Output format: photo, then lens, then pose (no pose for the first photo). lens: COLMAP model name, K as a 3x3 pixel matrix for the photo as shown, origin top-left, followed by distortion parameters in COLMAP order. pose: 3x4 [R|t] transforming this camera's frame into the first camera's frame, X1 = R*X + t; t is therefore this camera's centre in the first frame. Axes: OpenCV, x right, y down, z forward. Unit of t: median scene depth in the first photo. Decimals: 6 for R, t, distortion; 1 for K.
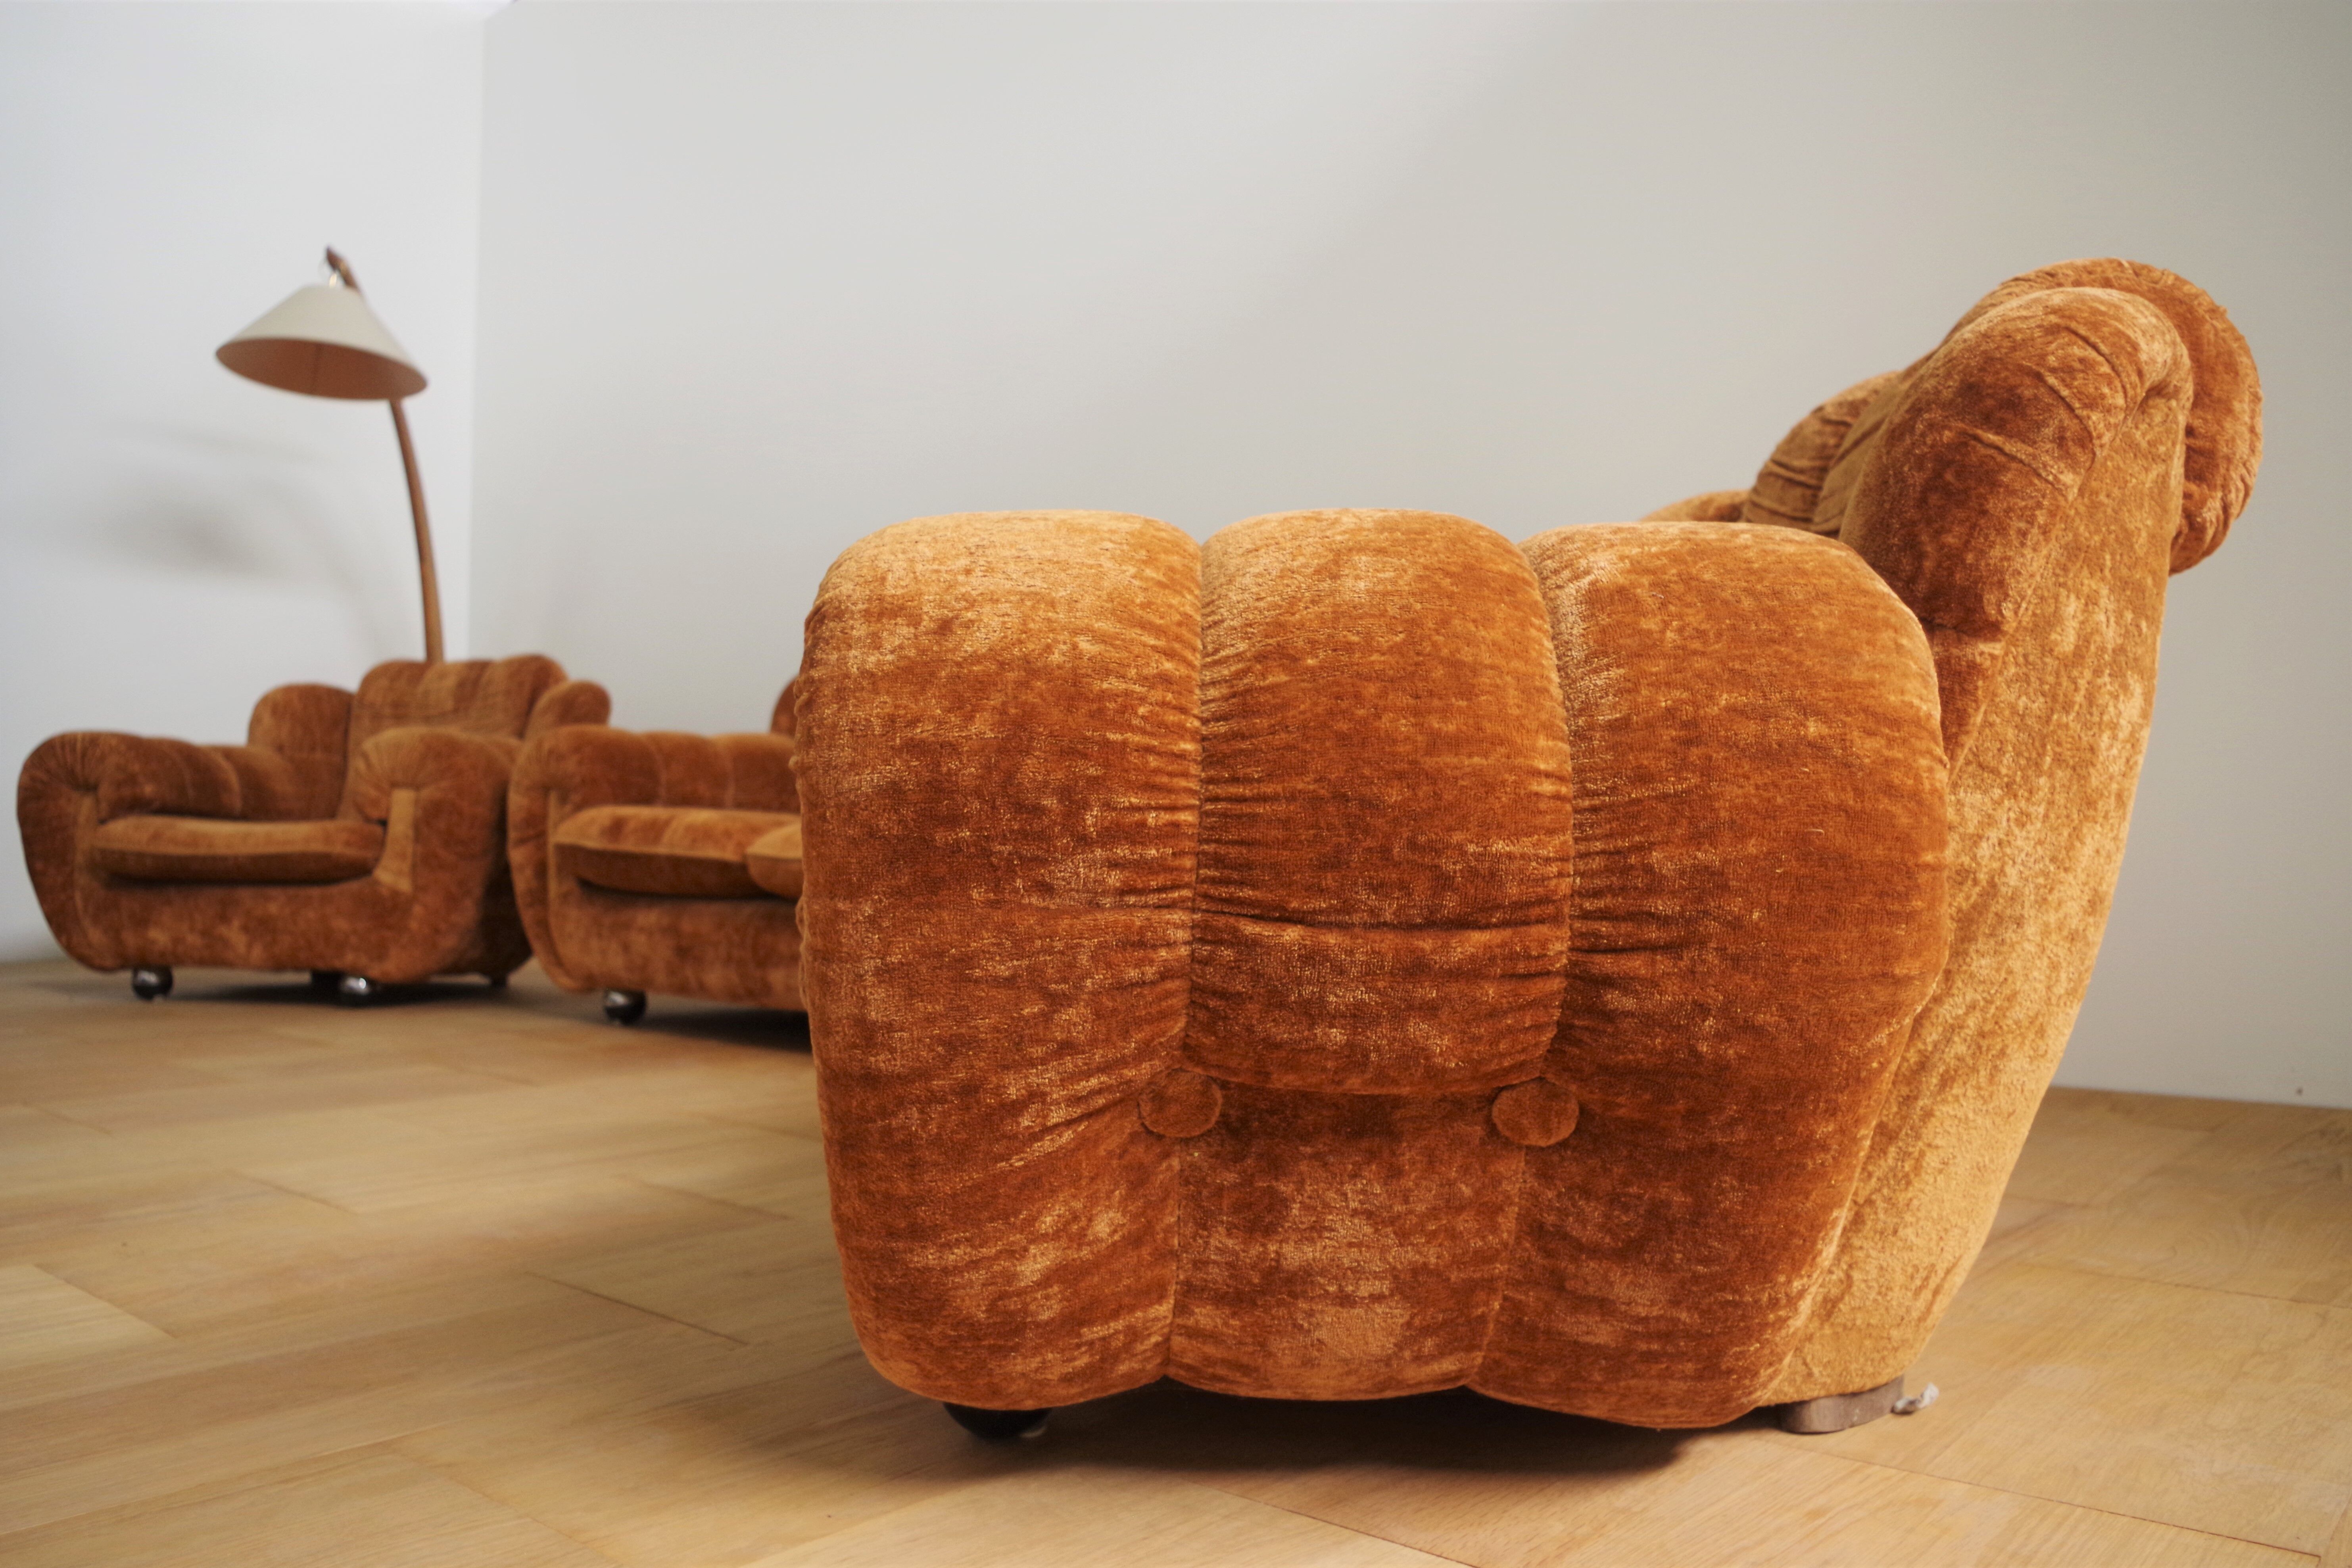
lens RADIAL K [[1800.4, 0, 1158.3], [0, 1800.4, 801.4], [0, 0, 1]] dist [-0.100896, -0.001927]
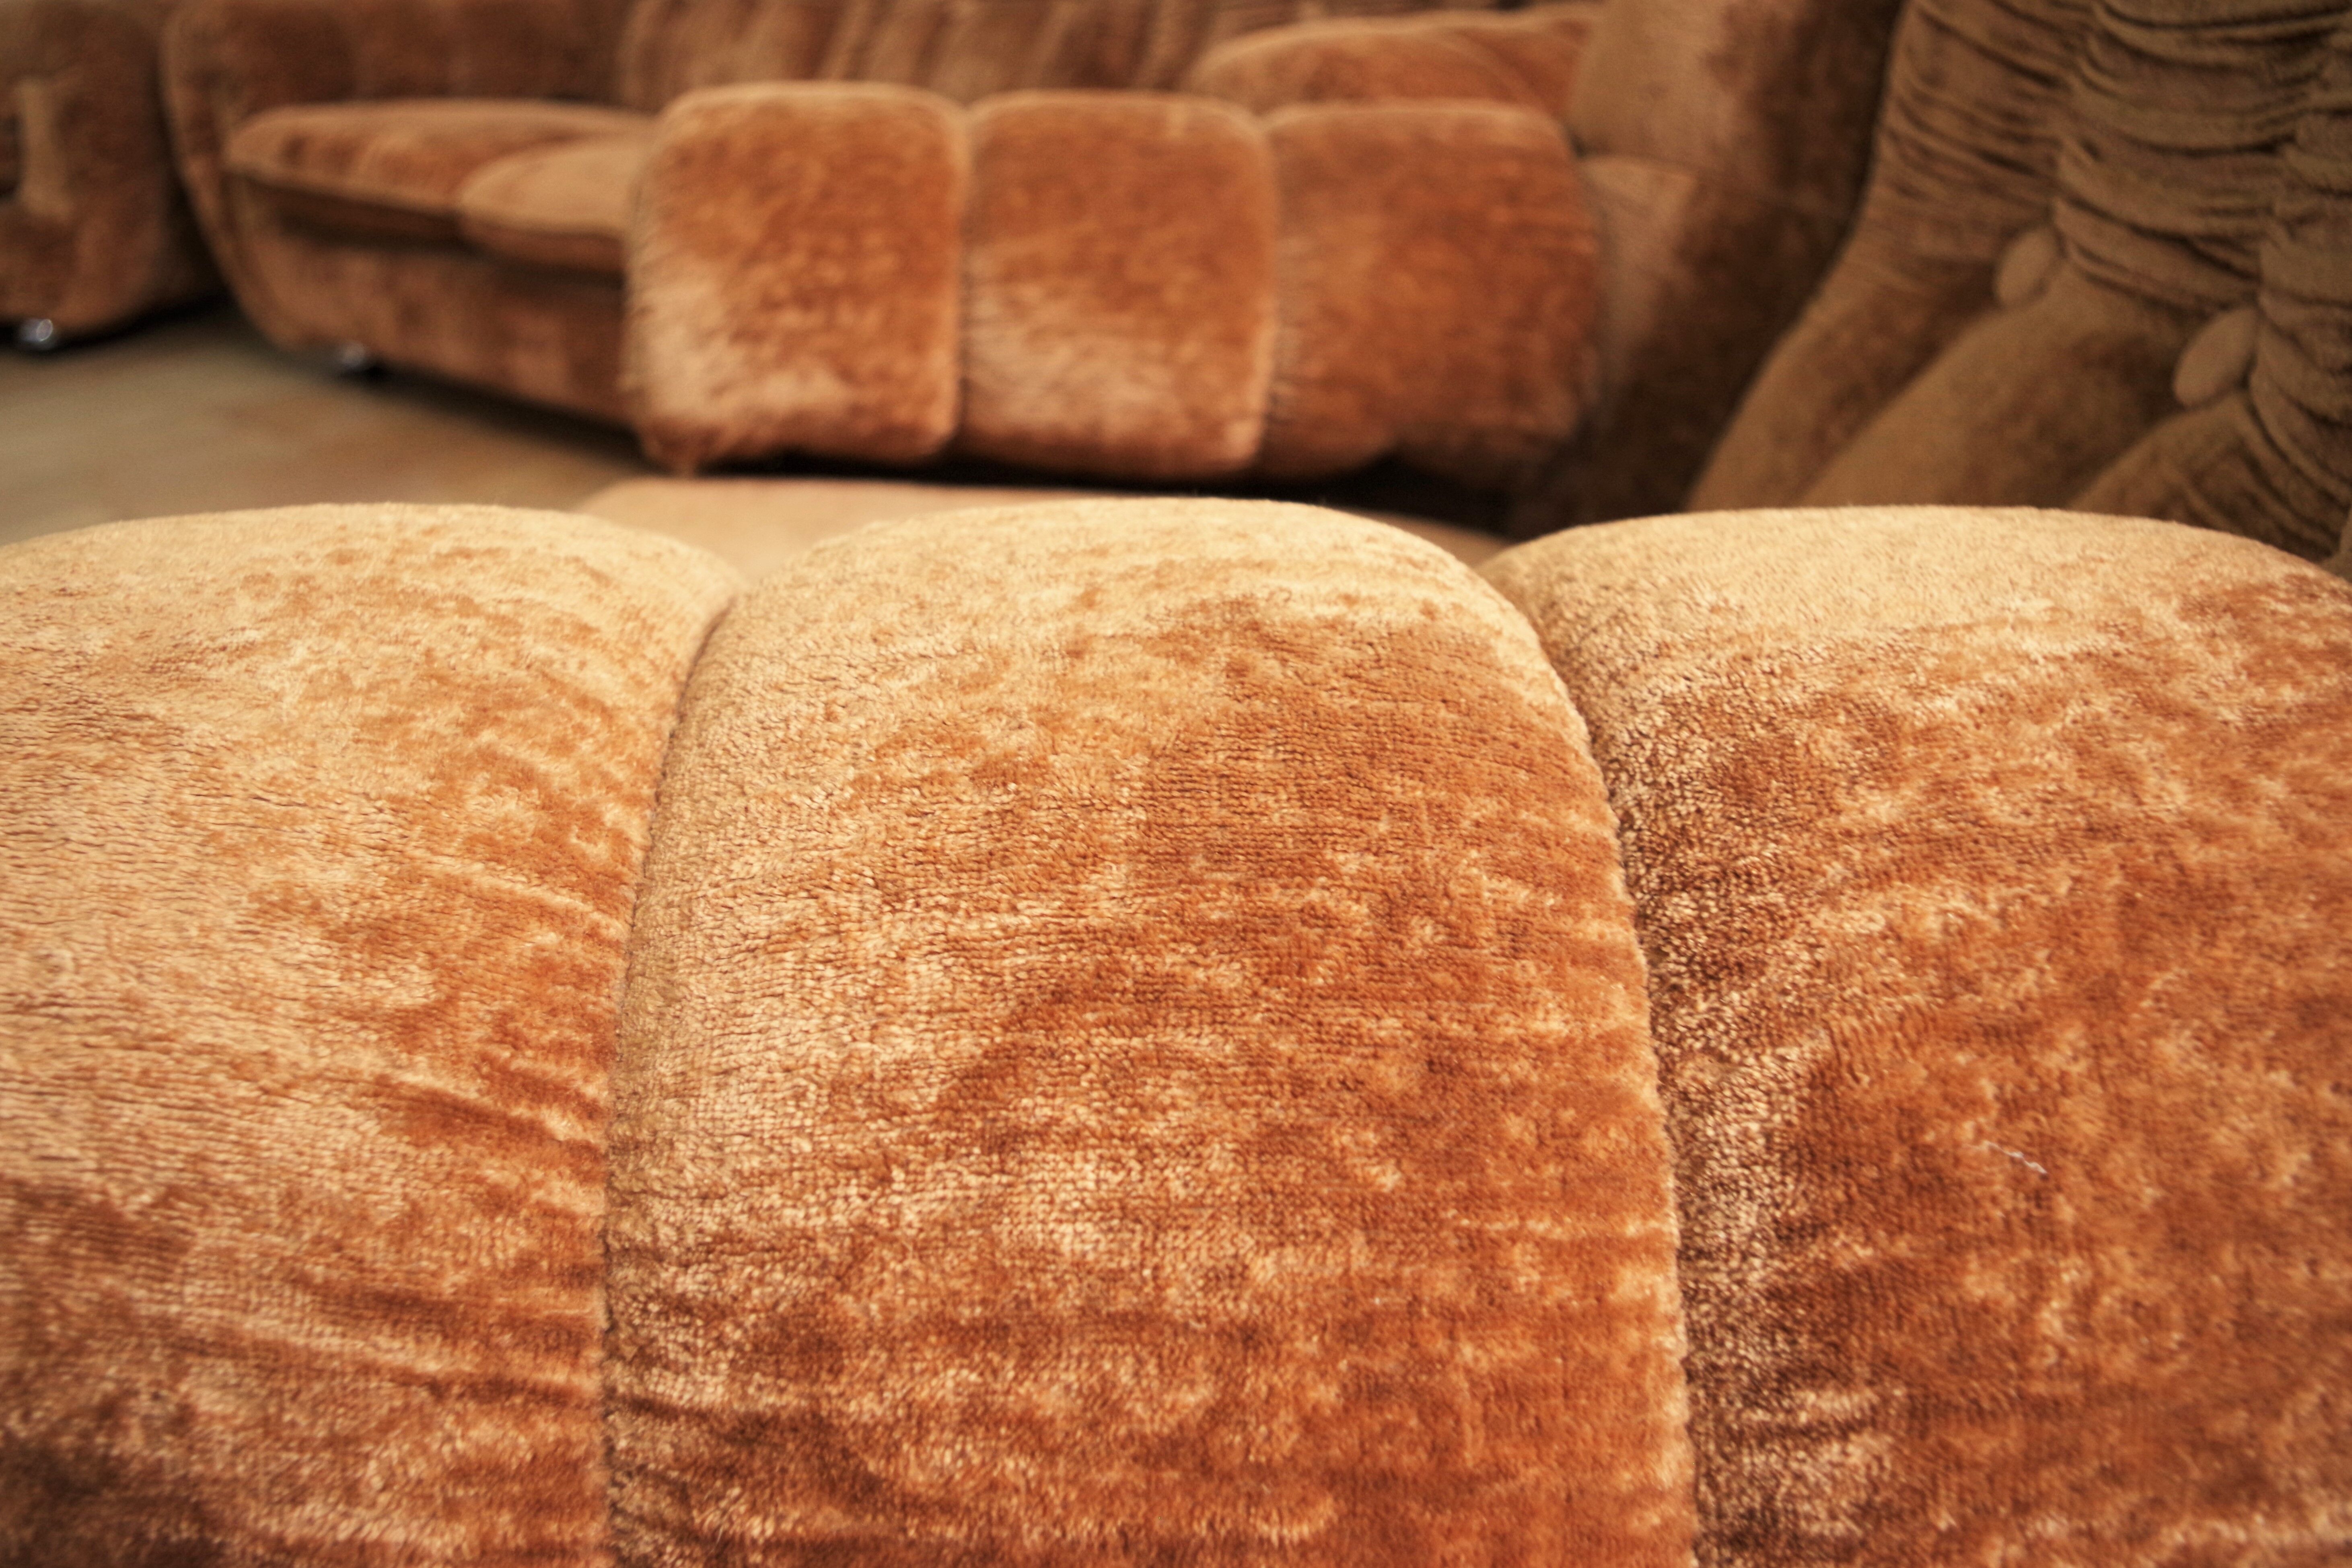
lens RADIAL K [[1810.8, 0, 1176.0], [0, 1810.8, 784.0], [0, 0, 1]] dist [-0.087044, 0.028709]
pose [[0.998873, -0.028652, 0.037848, 0.113353], [0.008106, 0.888548, 0.458712, -0.307050], [-0.046773, -0.457888, 0.887779, 0.724170]]
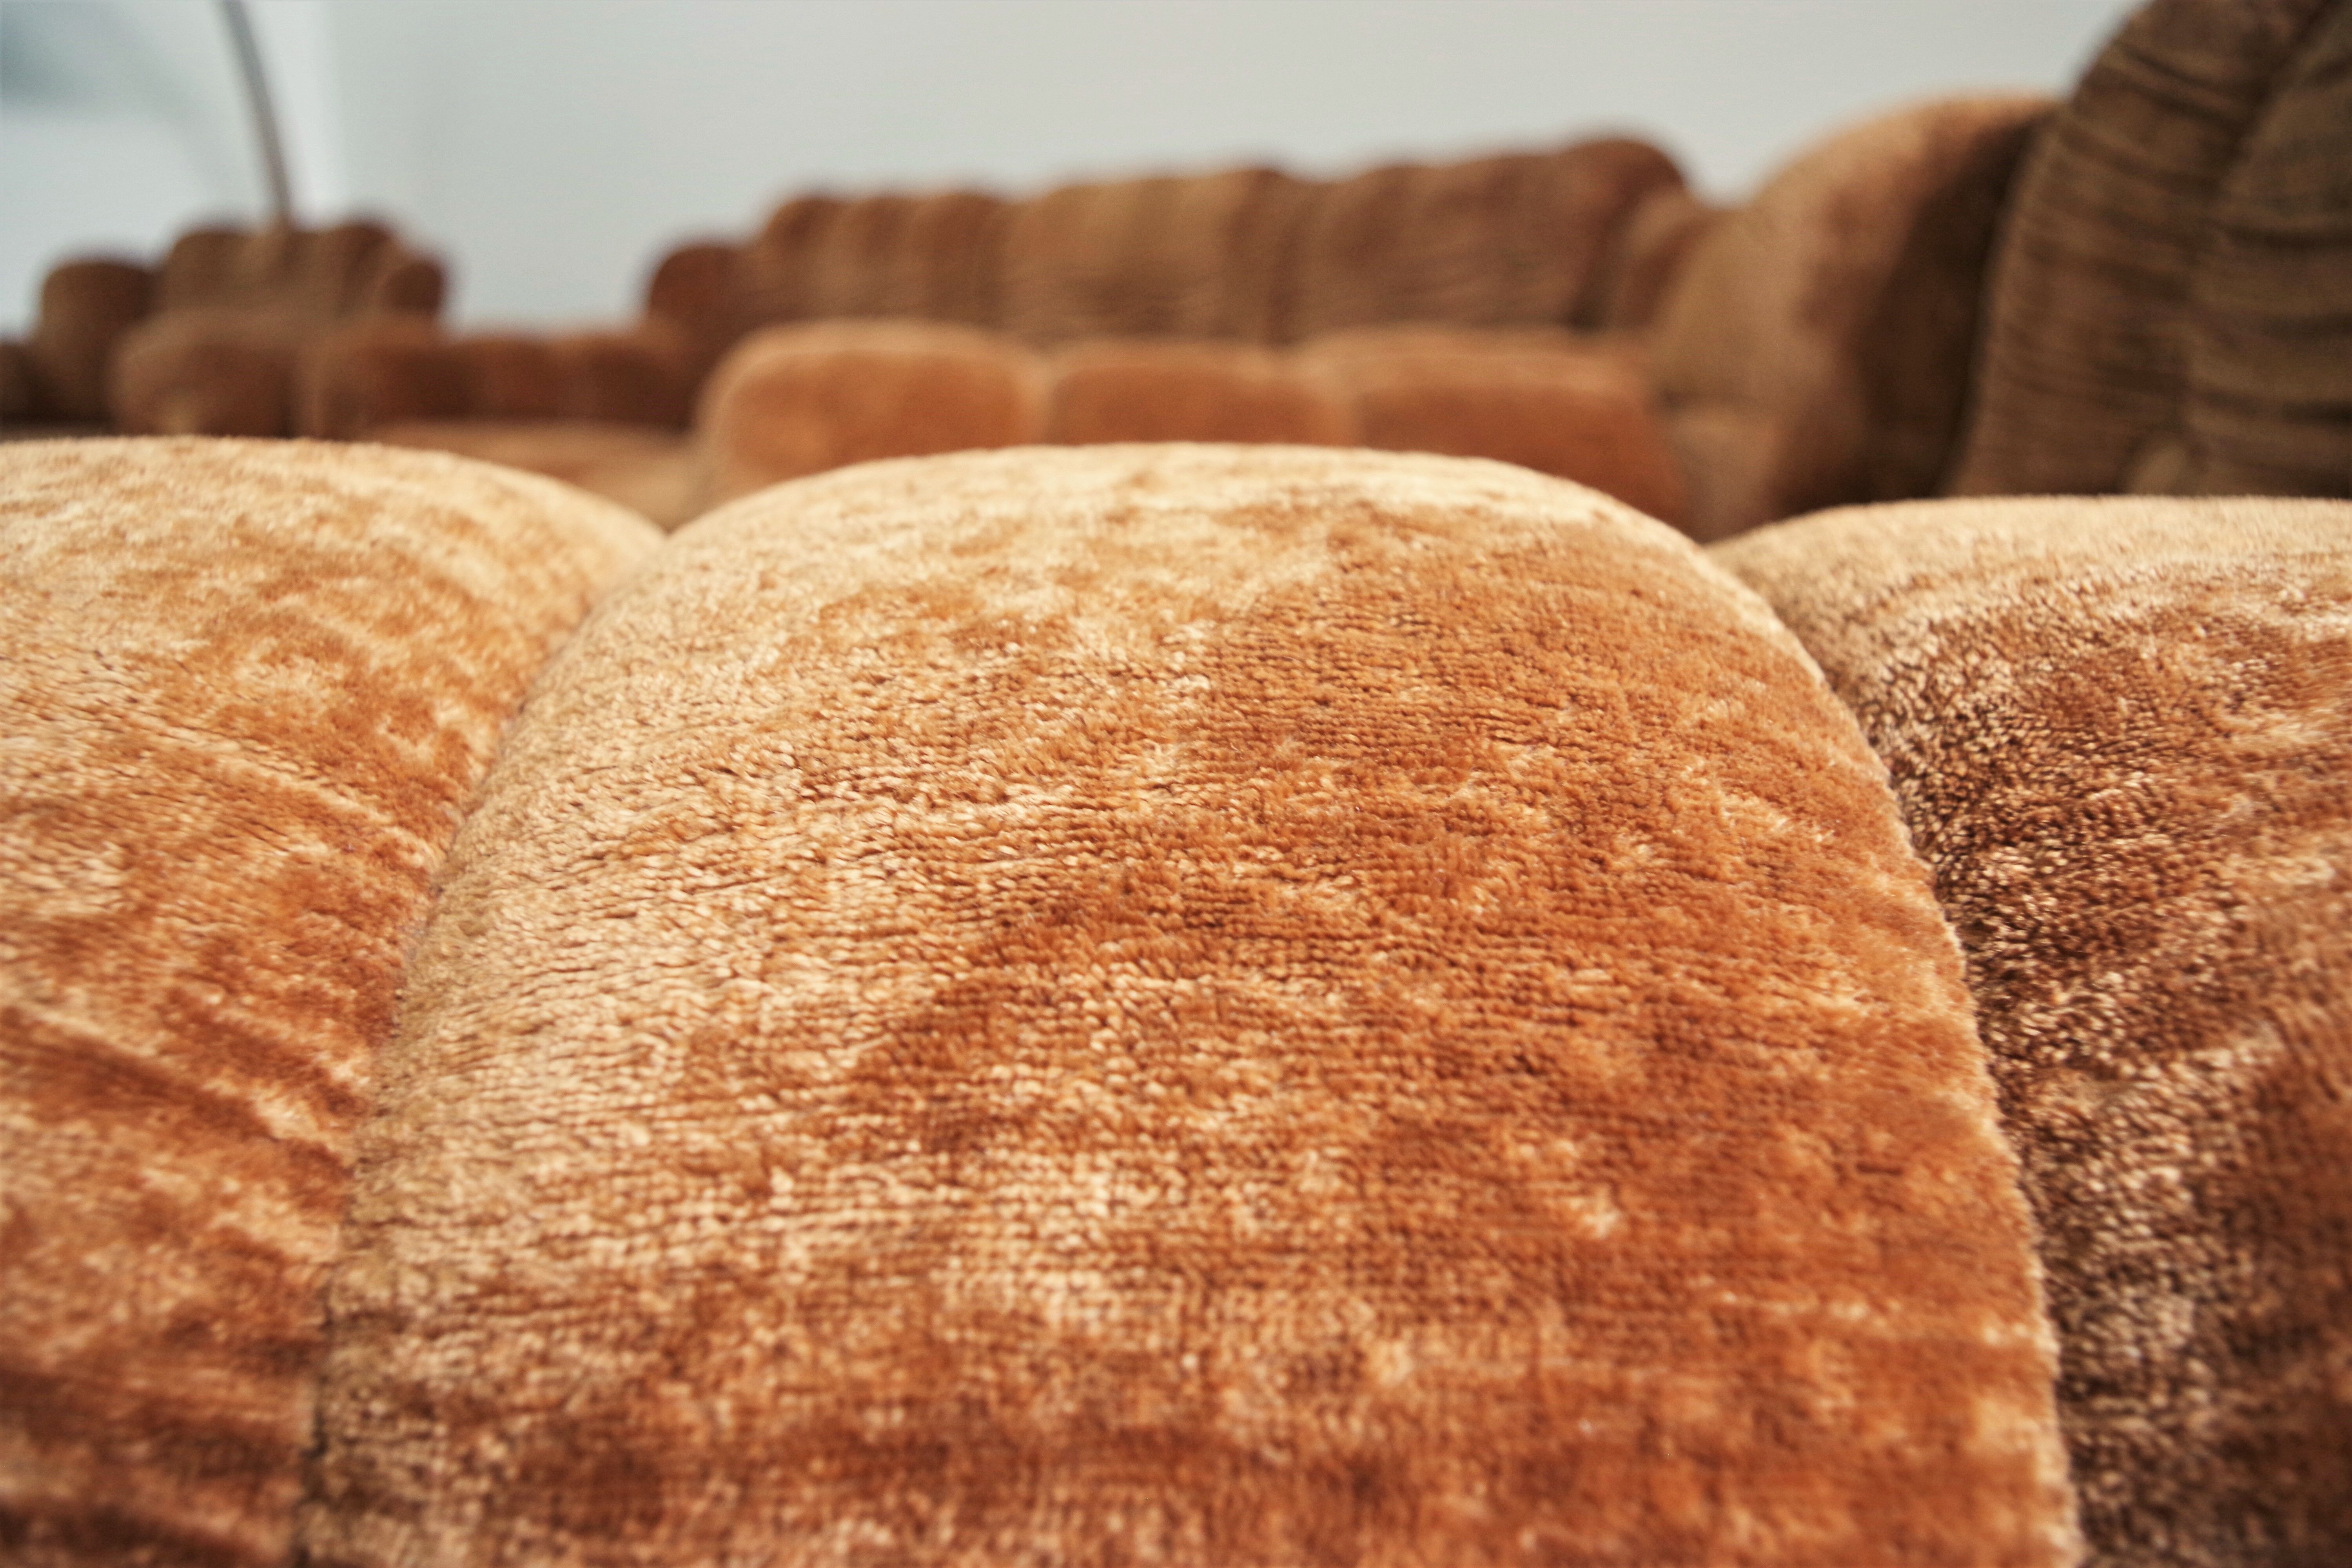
lens RADIAL K [[1743.5, 0, 1182.4], [0, 1743.5, 803.5], [0, 0, 1]] dist [-0.090388, 0.032642]
pose [[0.999962, 0.002401, 0.008425, 0.115188], [-0.004638, 0.960975, 0.276596, -0.199028], [-0.007432, -0.276625, 0.960949, 0.804664]]
